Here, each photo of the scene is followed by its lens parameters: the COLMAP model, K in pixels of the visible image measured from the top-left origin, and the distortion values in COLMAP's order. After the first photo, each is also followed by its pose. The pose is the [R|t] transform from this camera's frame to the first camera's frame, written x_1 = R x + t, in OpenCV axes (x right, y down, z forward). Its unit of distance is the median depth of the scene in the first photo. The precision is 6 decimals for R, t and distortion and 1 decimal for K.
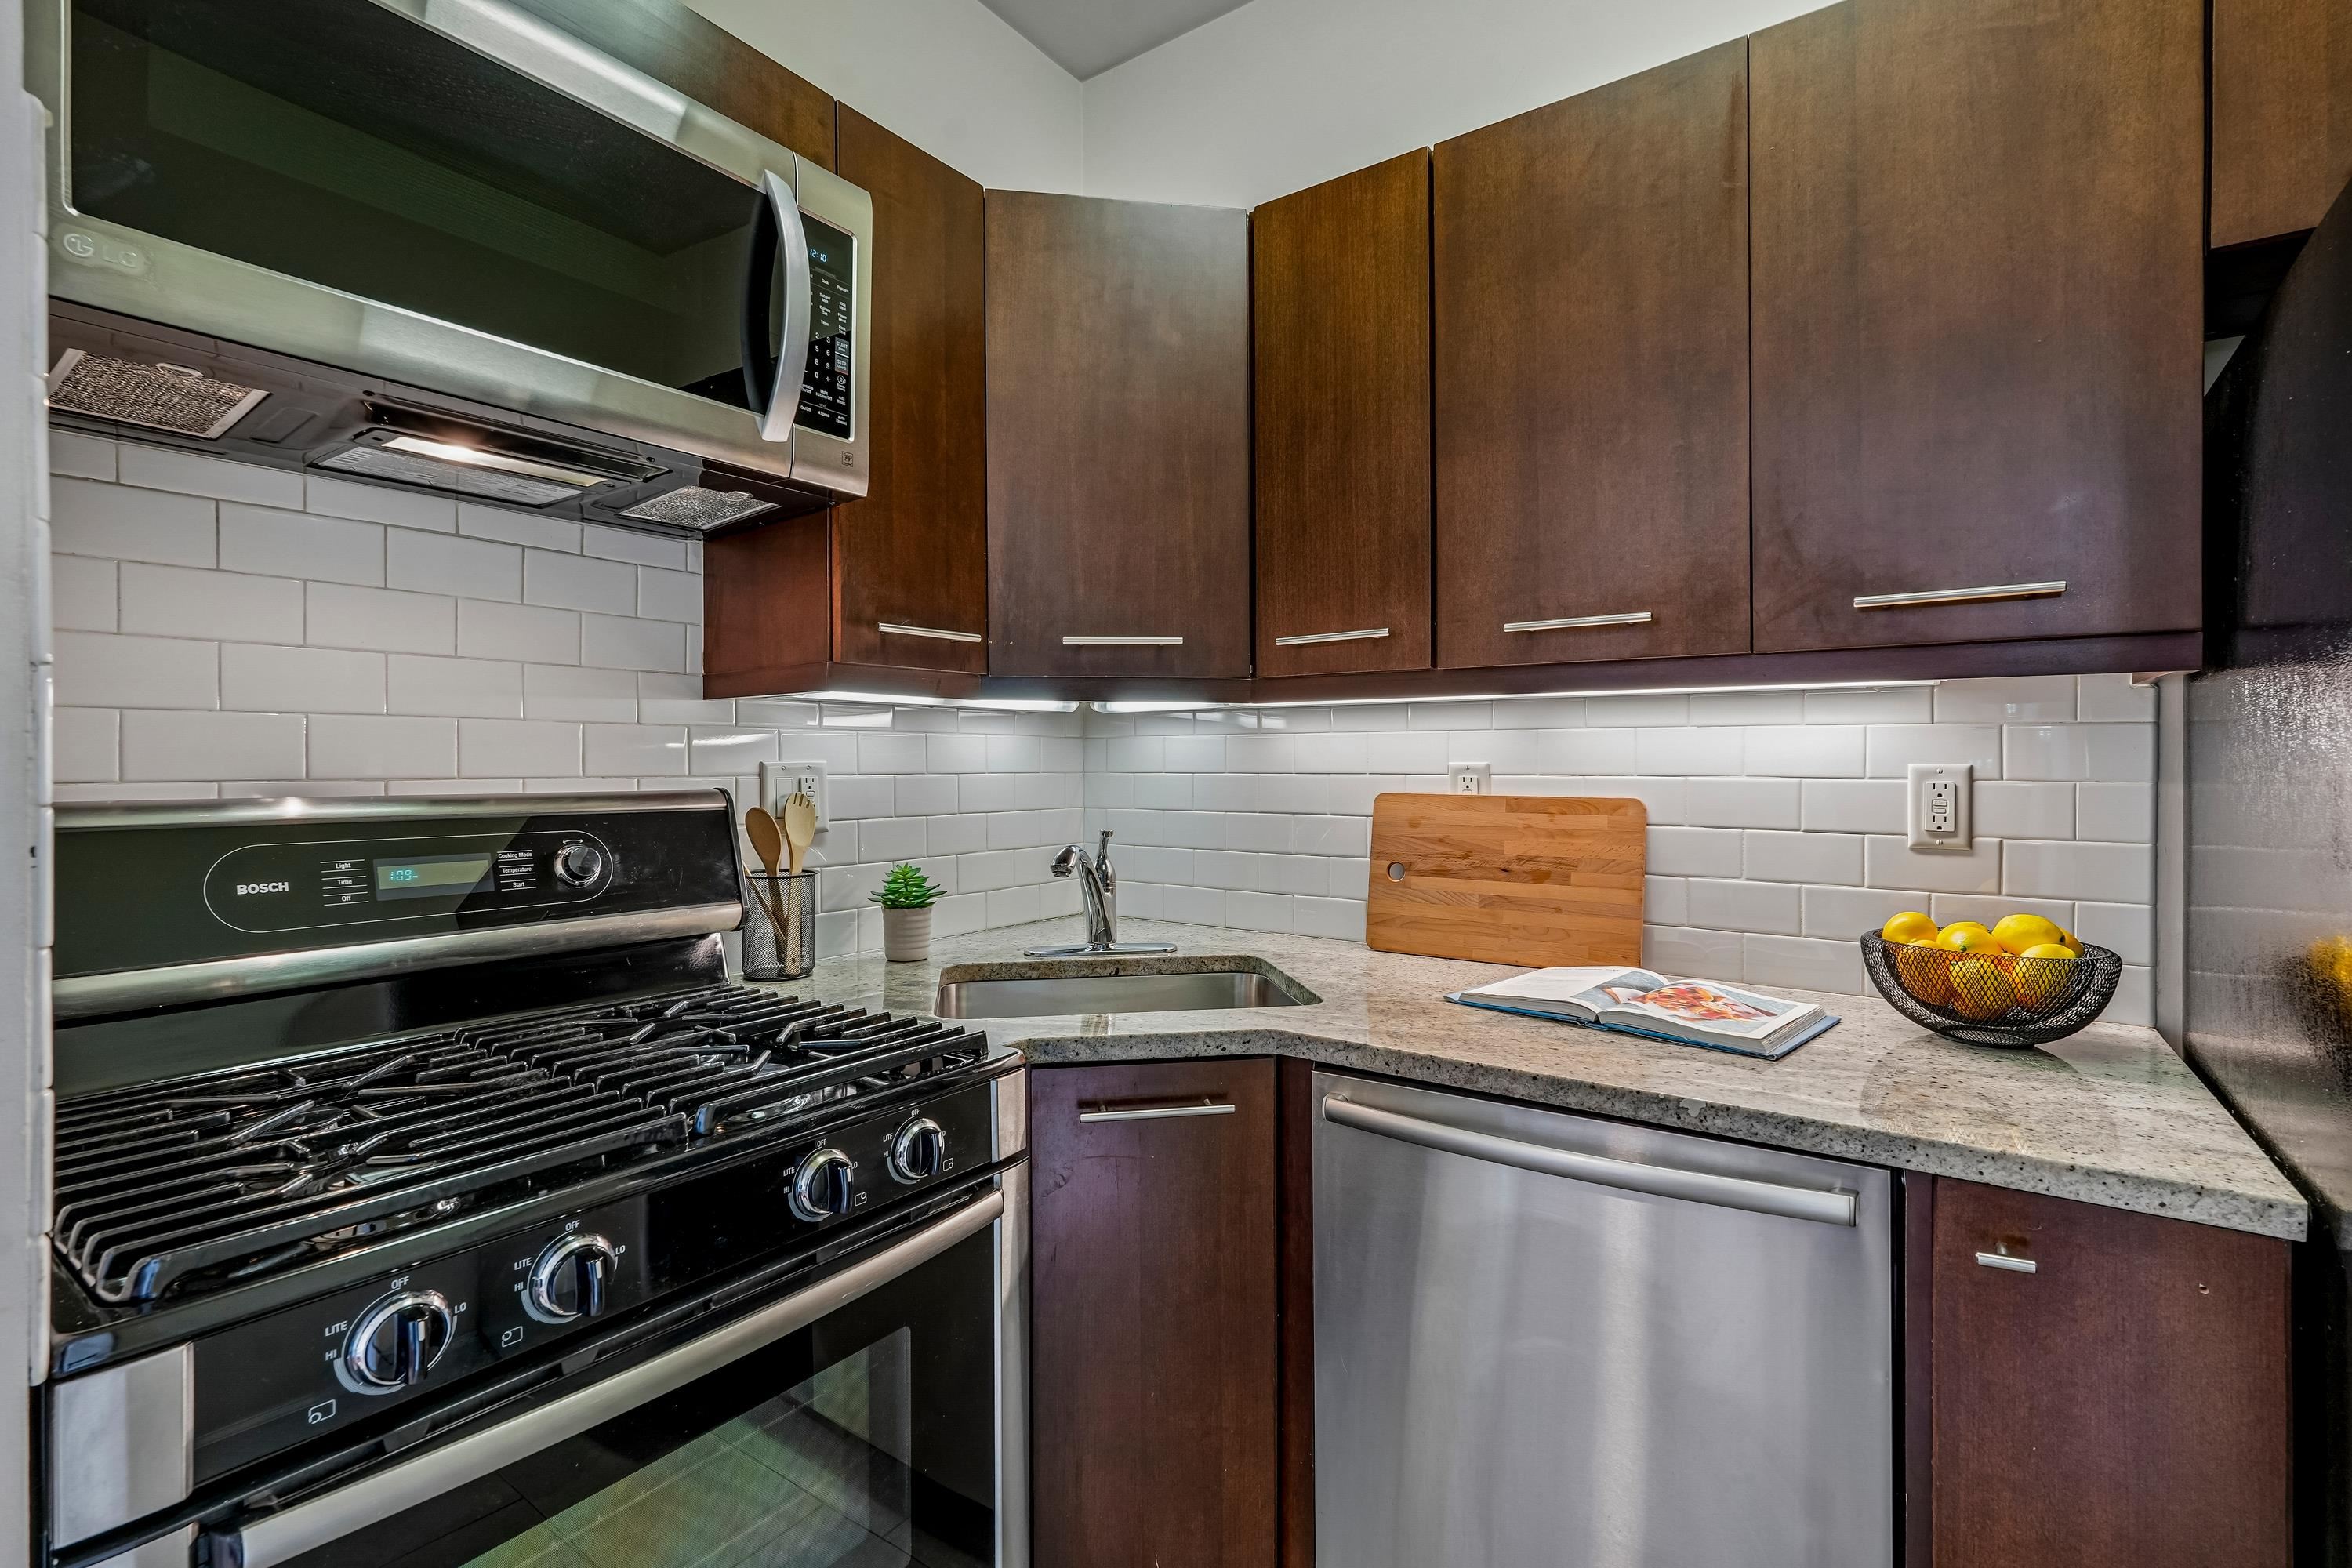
lens RADIAL K [[1069.6, 0, 1180.9], [0, 1069.6, 759.3], [0, 0, 1]] dist [-0.013439, 0.008486]
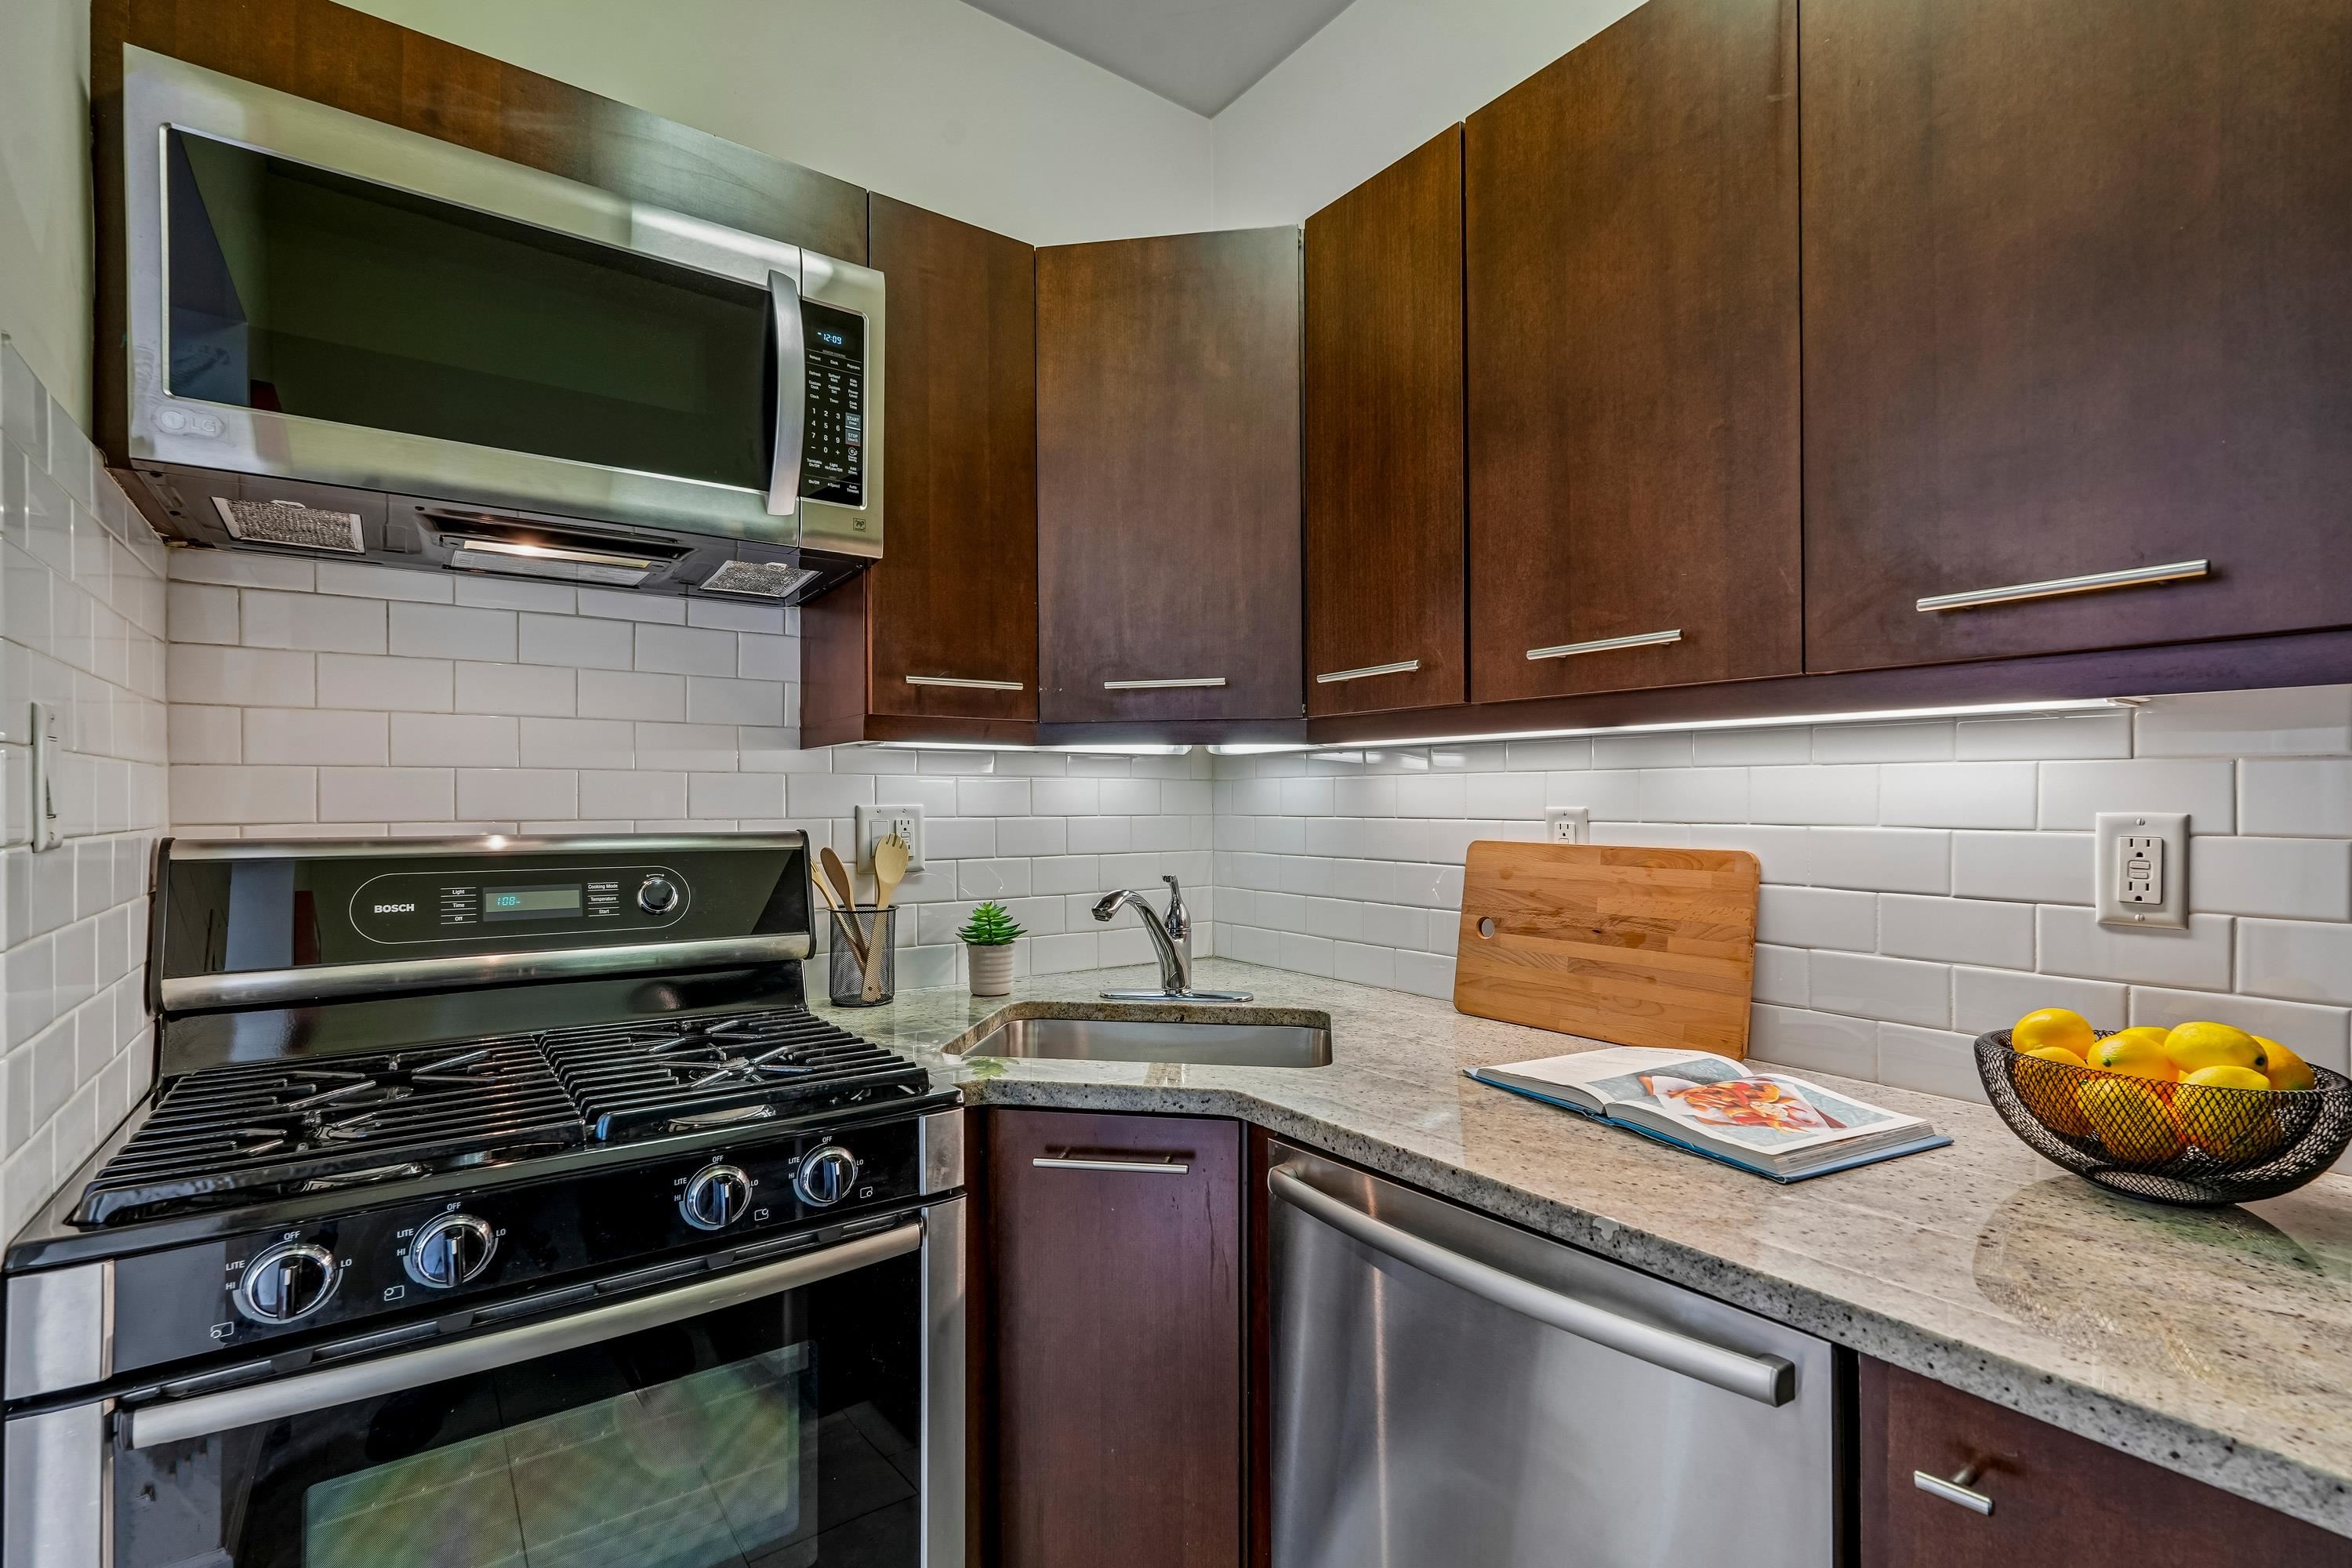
lens RADIAL K [[1069.6, 0, 1180.5], [0, 1069.6, 798.5], [0, 0, 1]] dist [-0.013439, 0.008486]
pose [[0.948192, -0.000411, -0.317699, 0.332129], [0.000835, 0.999999, 0.001198, -0.007243], [0.317698, -0.001401, 0.948191, 0.084553]]
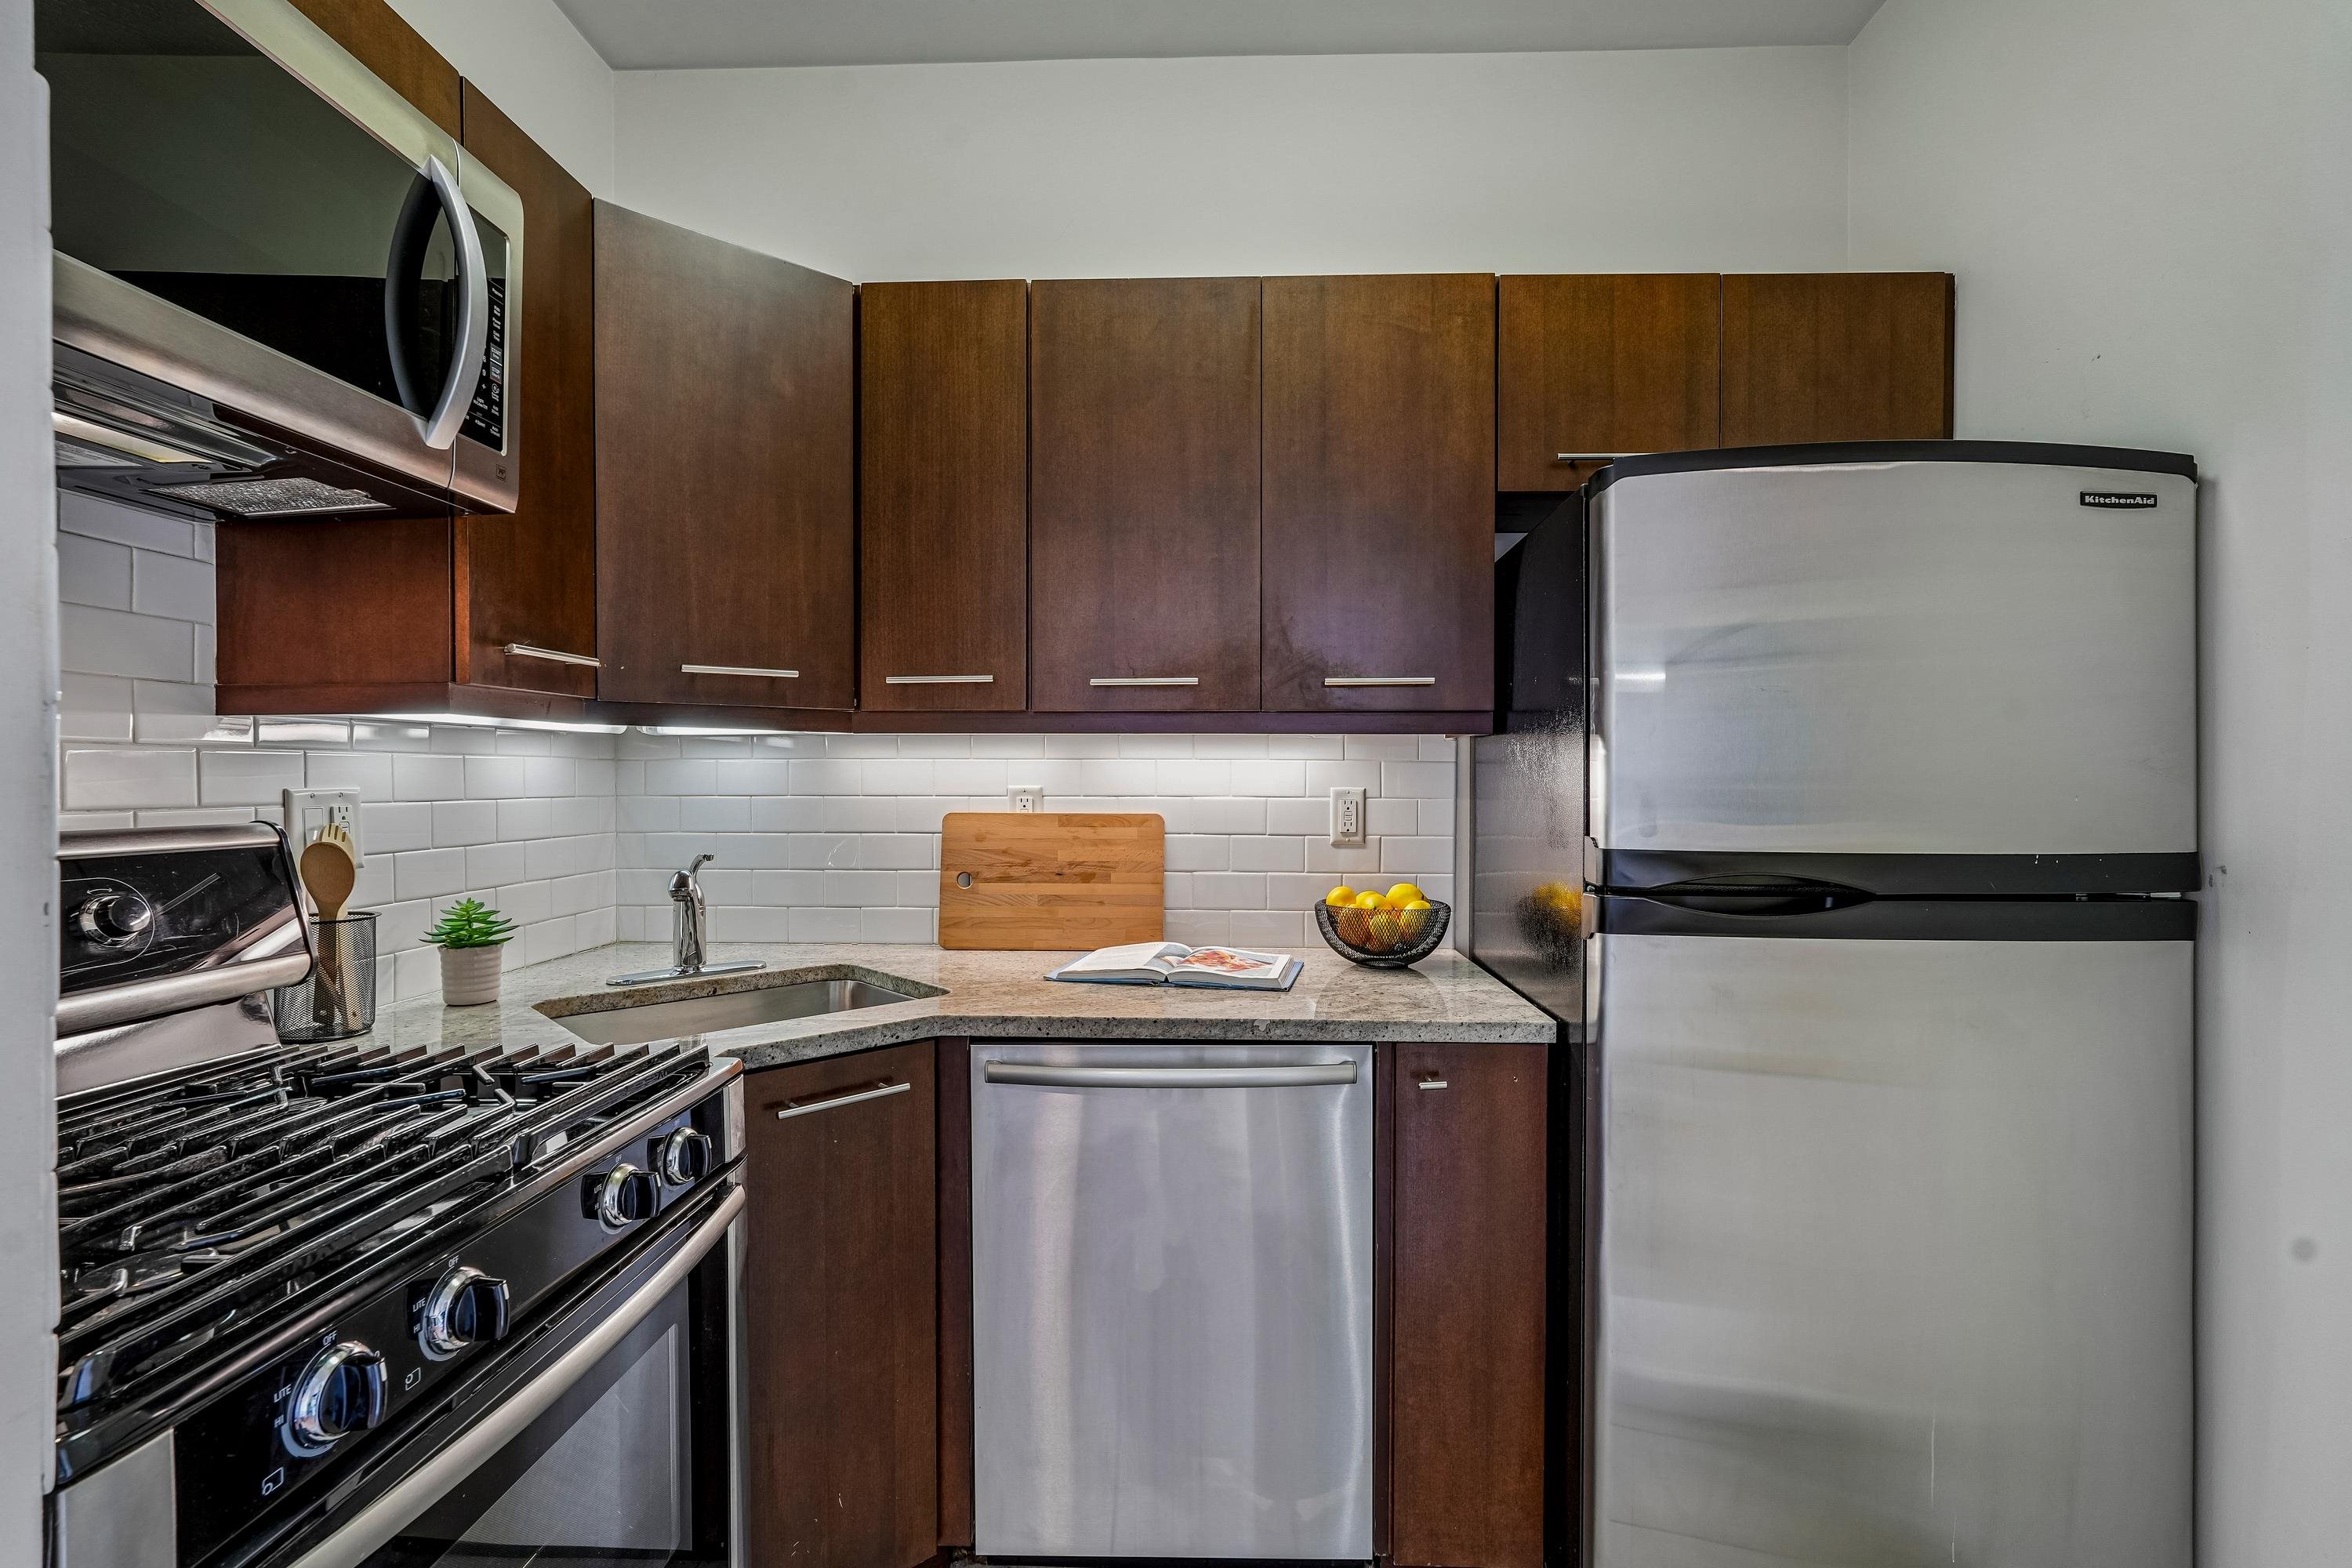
lens RADIAL K [[1069.6, 0, 1185.8], [0, 1069.6, 778.2], [0, 0, 1]] dist [-0.013439, 0.008486]
pose [[0.832176, 0.000342, 0.554511, -0.328829], [-0.003251, 0.999986, 0.004262, -0.015213], [-0.554501, -0.005349, 0.832166, -0.129914]]
